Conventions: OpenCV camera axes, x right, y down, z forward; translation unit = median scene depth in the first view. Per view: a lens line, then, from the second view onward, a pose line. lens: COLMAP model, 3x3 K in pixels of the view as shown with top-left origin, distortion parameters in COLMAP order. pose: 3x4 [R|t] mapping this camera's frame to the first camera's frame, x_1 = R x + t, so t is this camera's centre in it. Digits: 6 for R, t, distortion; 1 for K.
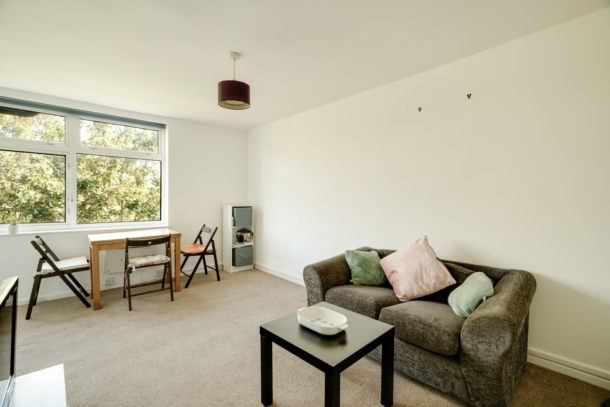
lens RADIAL K [[278.1, 0, 304.8], [0, 278.1, 196.5], [0, 0, 1]] dist [0.000862, 0.000214]
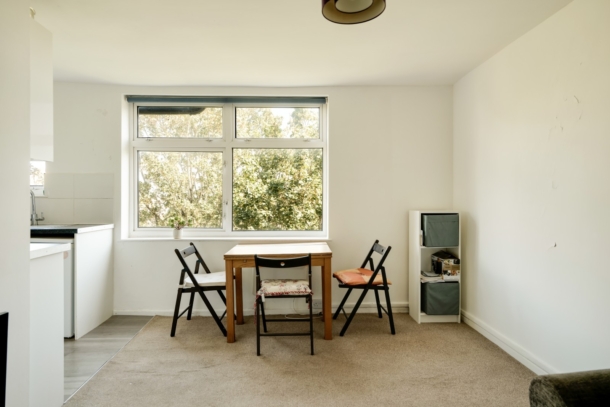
lens RADIAL K [[349.4, 0, 316.8], [0, 349.4, 199.2], [0, 0, 1]] dist [0.001249, 0.000376]
pose [[0.768174, -0.007718, -0.640195, 0.056805], [0.011279, 0.999935, 0.001479, 0.003041], [0.640142, -0.008358, 0.768211, 0.304784]]
